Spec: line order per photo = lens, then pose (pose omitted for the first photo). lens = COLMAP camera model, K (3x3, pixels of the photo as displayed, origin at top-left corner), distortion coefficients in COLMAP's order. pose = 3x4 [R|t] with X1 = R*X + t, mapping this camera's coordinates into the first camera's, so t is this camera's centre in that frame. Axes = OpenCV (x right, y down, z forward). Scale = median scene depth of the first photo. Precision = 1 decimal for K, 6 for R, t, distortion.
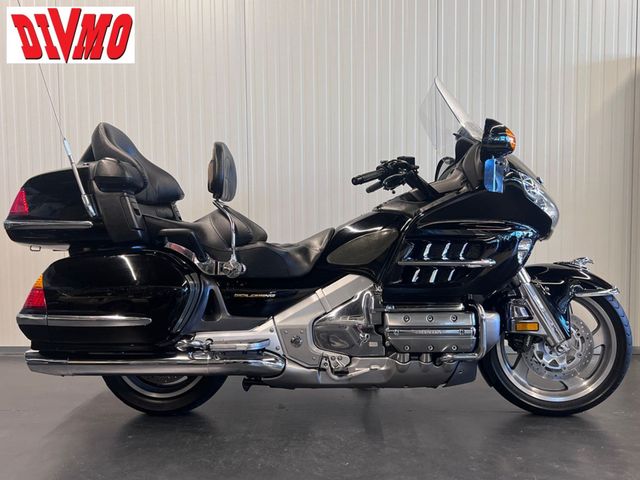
lens RADIAL K [[590.2, 0, 320.0], [0, 590.2, 240.0], [0, 0, 1]] dist [0.169973, -0.419100]
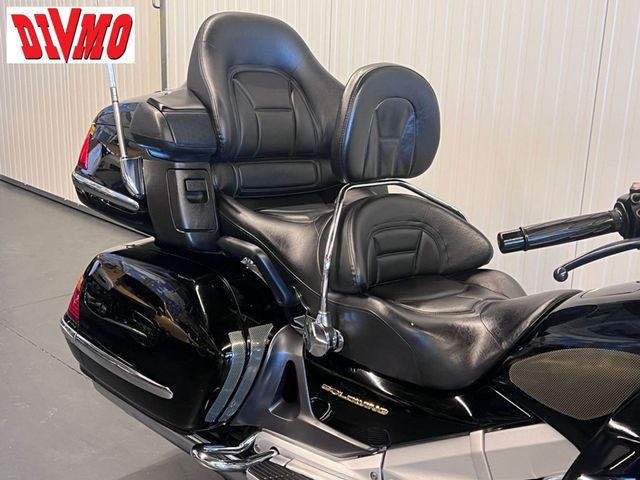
lens RADIAL K [[844.2, 0, 320.0], [0, 844.2, 240.0], [0, 0, 1]] dist [0.014783, 0.017839]
pose [[0.735571, 0.220814, -0.640450, 0.294921], [-0.076866, 0.966486, 0.244943, -0.208312], [0.673072, -0.130944, 0.727892, 0.482880]]
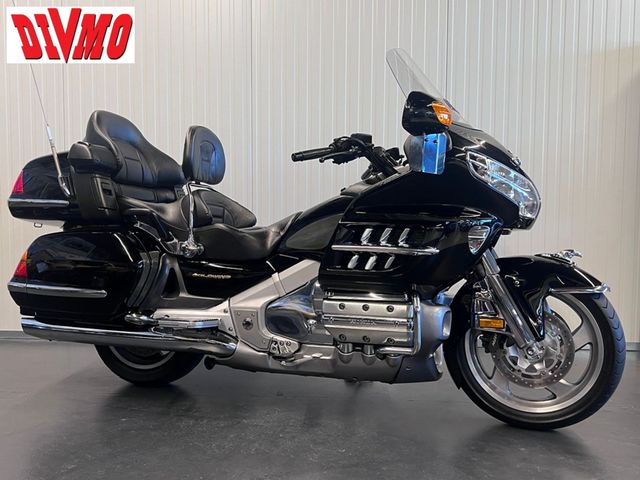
lens RADIAL K [[590.2, 0, 320.0], [0, 590.2, 240.0], [0, 0, 1]] dist [0.169973, -0.419100]
pose [[0.963184, 0.031089, -0.267038, 0.339457], [-0.029368, 0.999514, 0.010438, 0.016051], [0.267233, -0.002211, 0.963629, 0.070457]]
